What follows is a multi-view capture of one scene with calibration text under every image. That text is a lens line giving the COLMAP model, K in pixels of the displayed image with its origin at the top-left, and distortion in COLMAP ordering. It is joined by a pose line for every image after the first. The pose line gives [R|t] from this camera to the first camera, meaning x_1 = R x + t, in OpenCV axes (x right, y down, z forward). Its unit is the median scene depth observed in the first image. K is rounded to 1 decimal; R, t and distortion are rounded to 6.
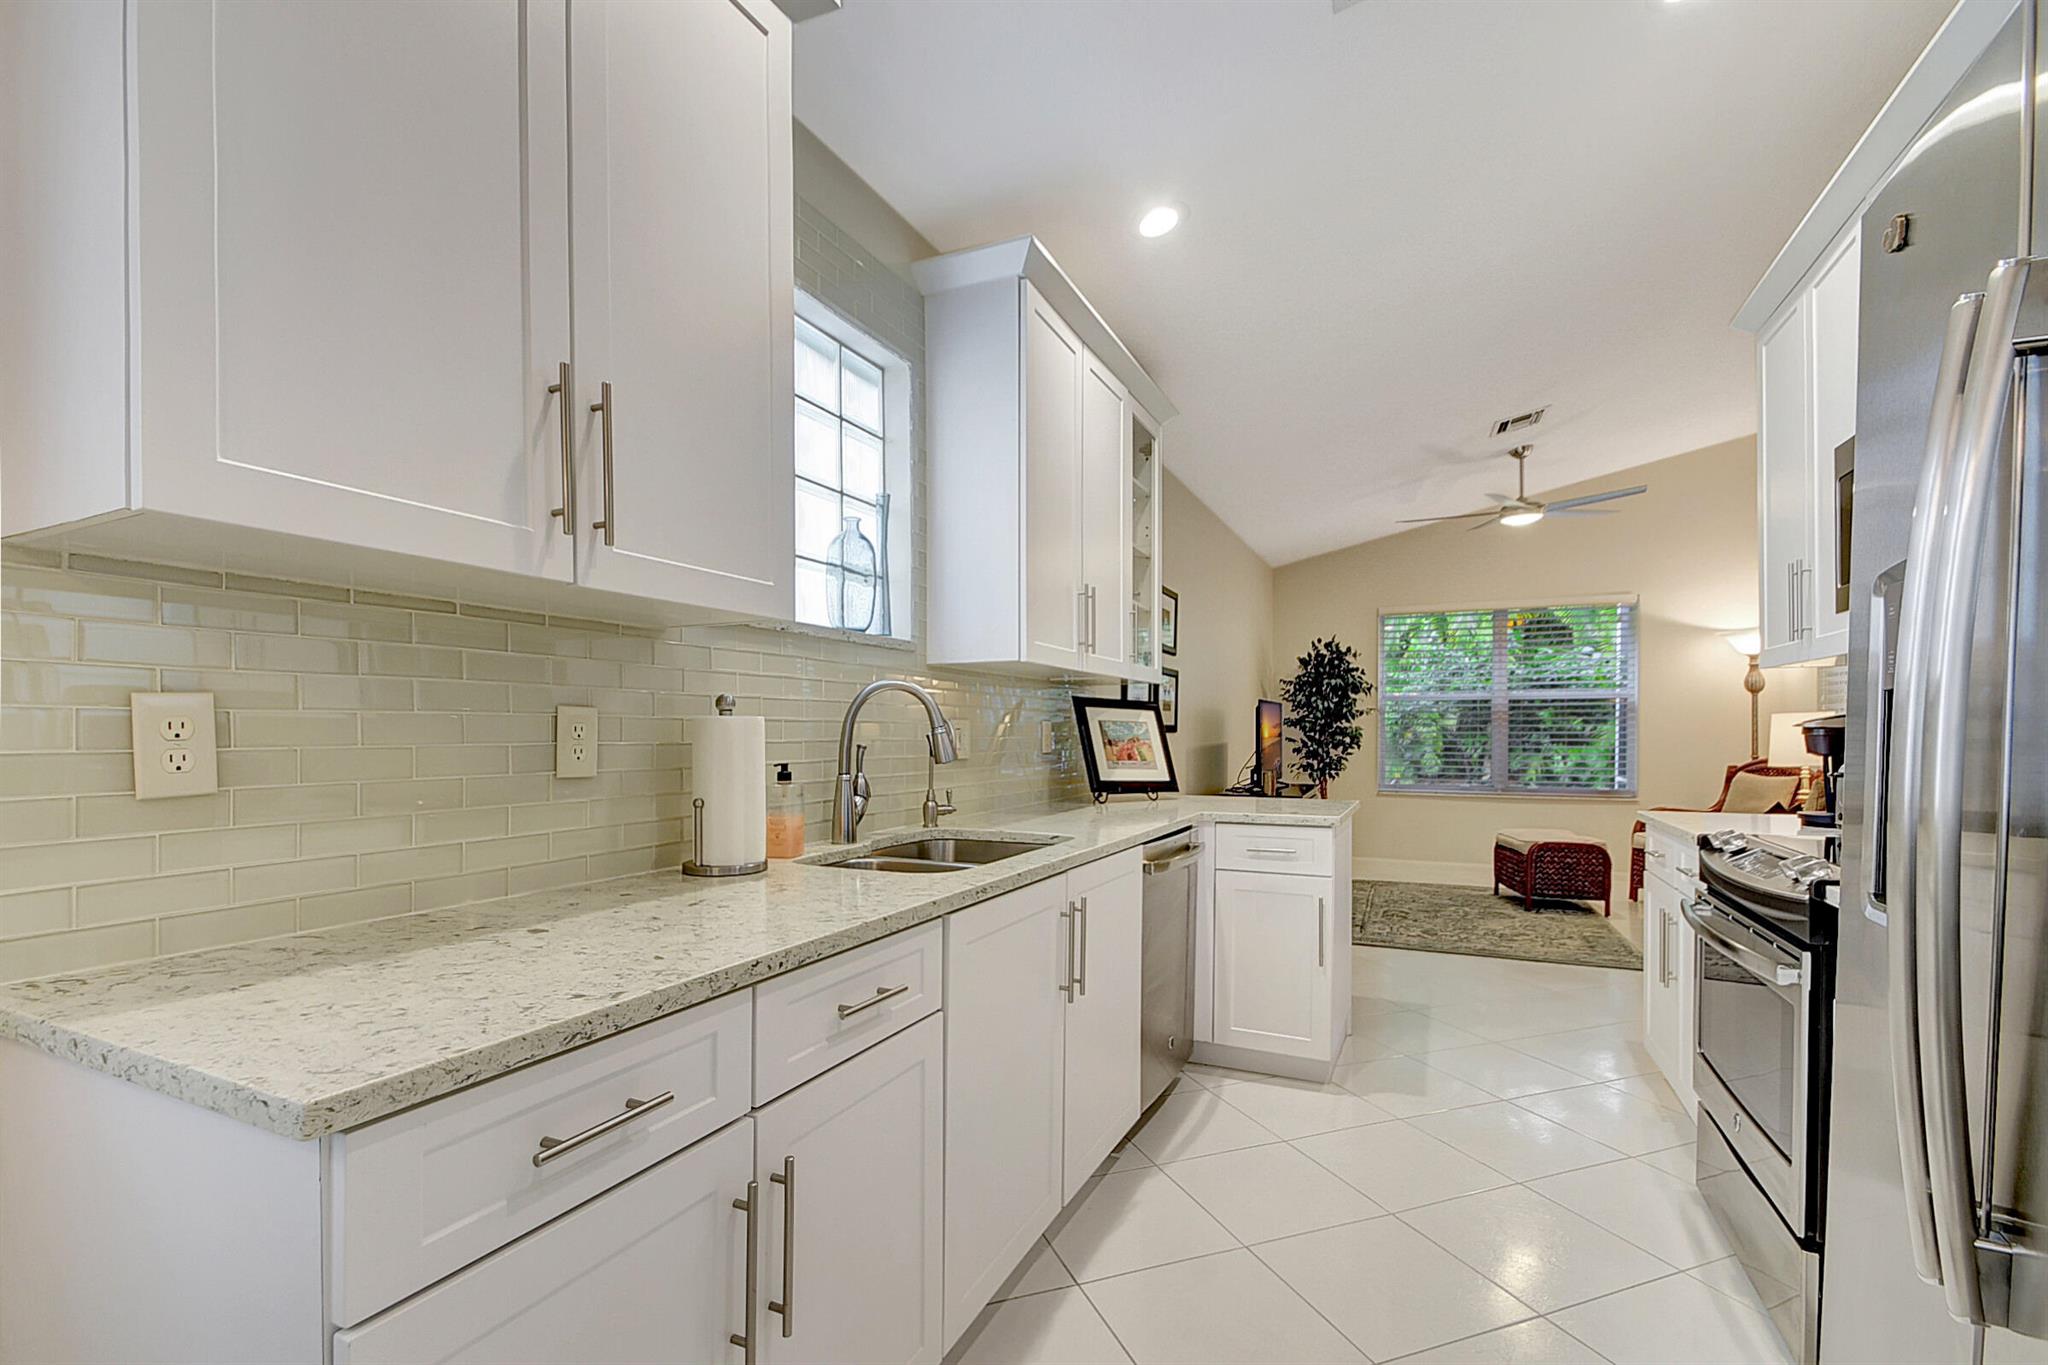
lens RADIAL K [[916.7, 0, 1024.3], [0, 916.7, 760.4], [0, 0, 1]] dist [0.012340, -0.012213]
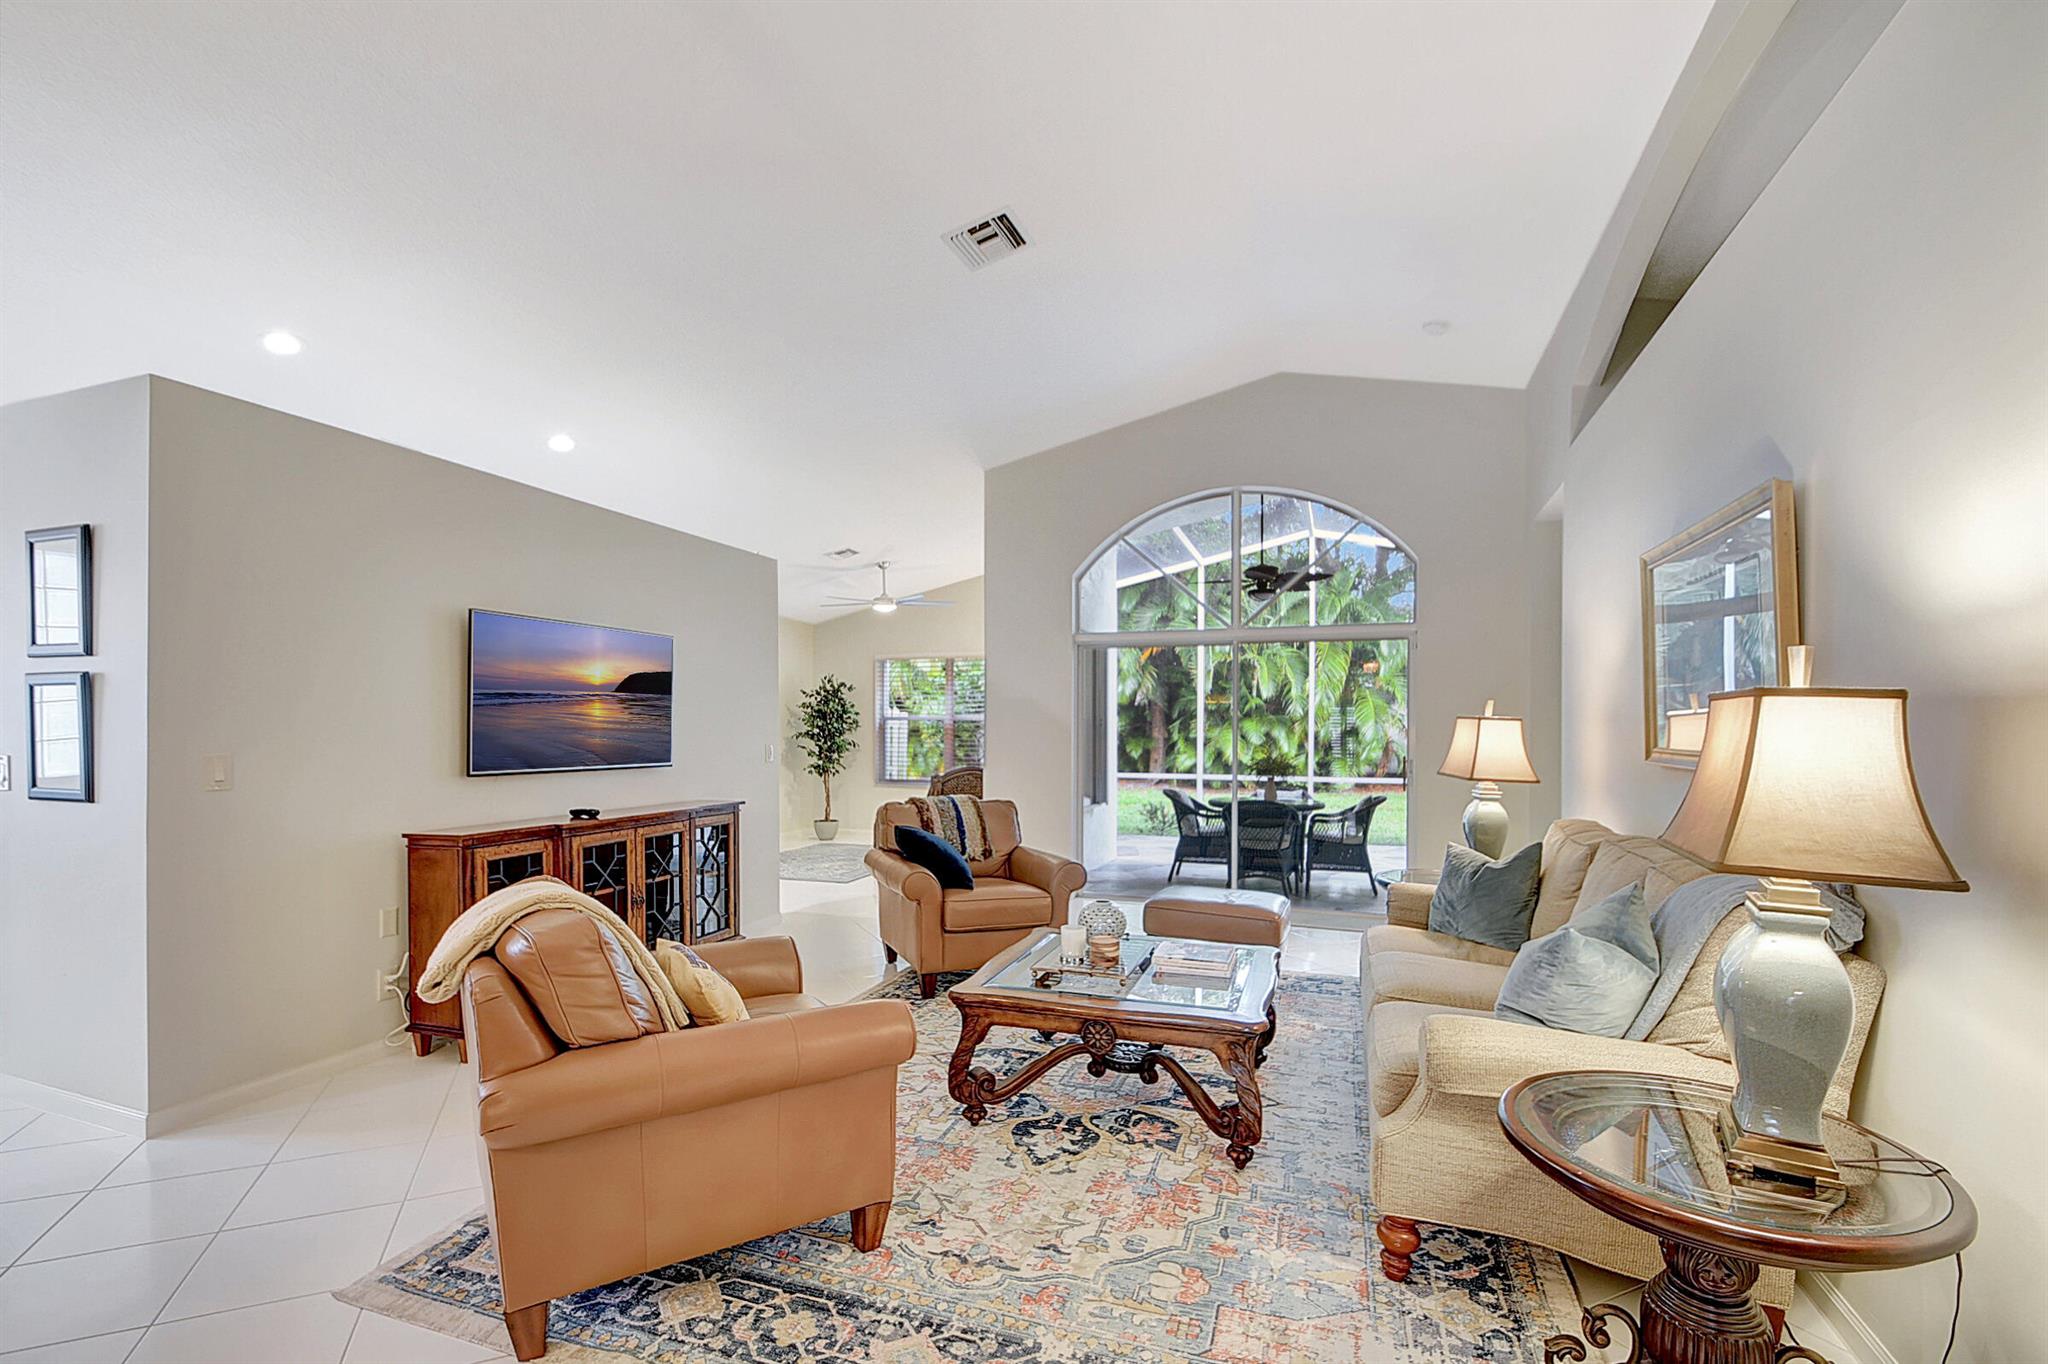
lens RADIAL K [[916.7, 0, 1007.3], [0, 916.7, 720.4], [0, 0, 1]] dist [0.012340, -0.012213]
pose [[0.997178, 0.005688, 0.074855, 0.976225], [-0.002714, 0.999205, -0.039772, -0.017604], [-0.075022, 0.039457, 0.996401, -0.857607]]
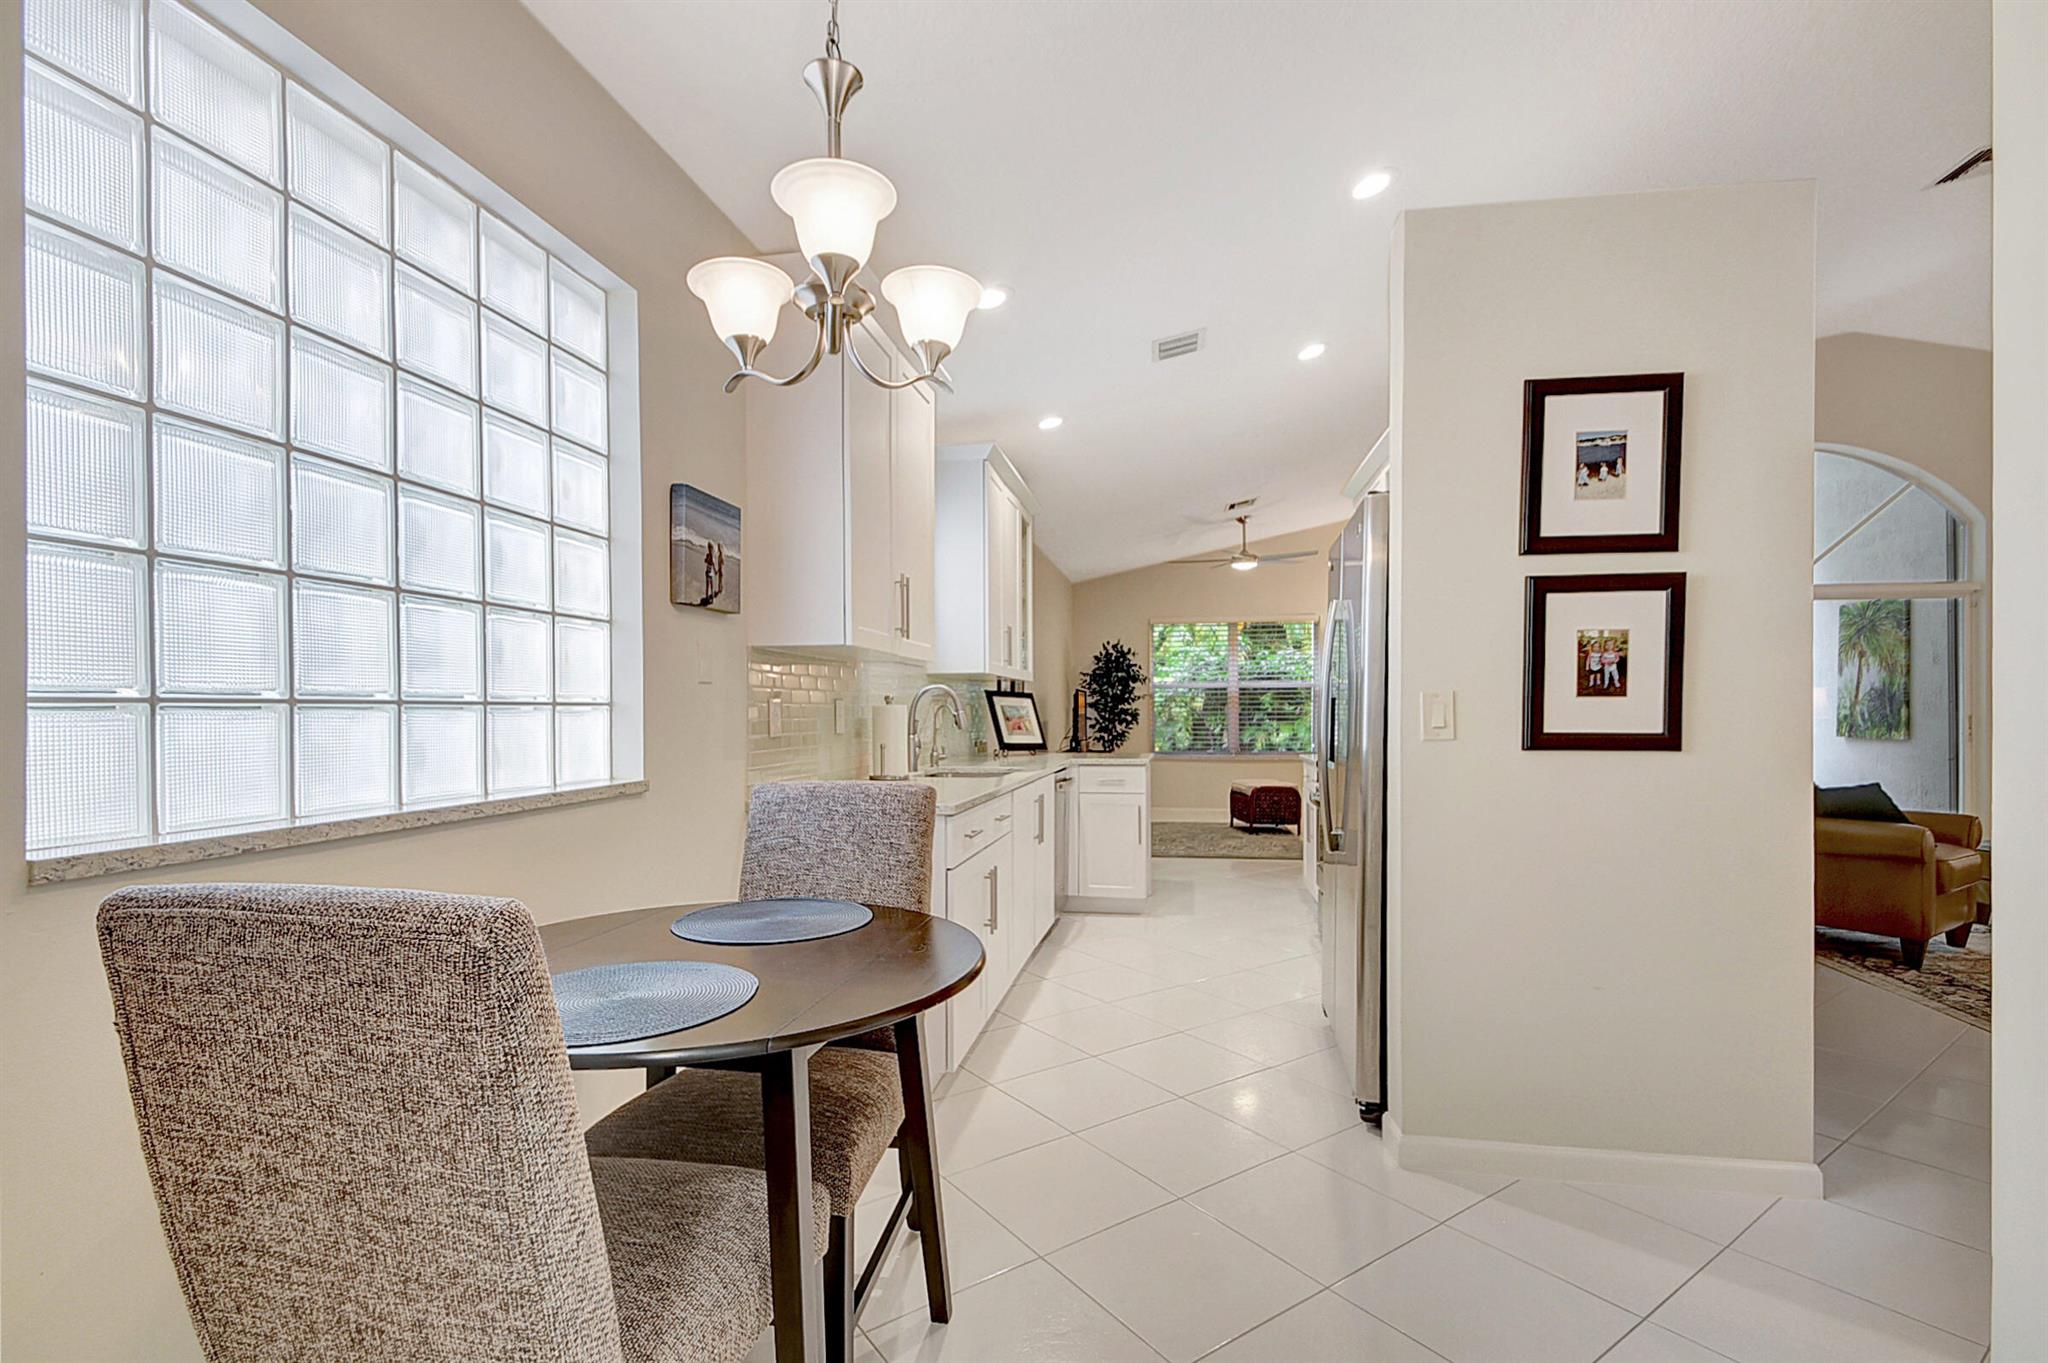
lens RADIAL K [[916.7, 0, 1020.6], [0, 916.7, 729.0], [0, 0, 1]] dist [0.012340, -0.012213]
pose [[0.969476, -0.004704, 0.245142, -0.248689], [0.007532, 0.999915, -0.010602, 0.013335], [-0.245071, 0.012124, 0.969429, -0.494197]]
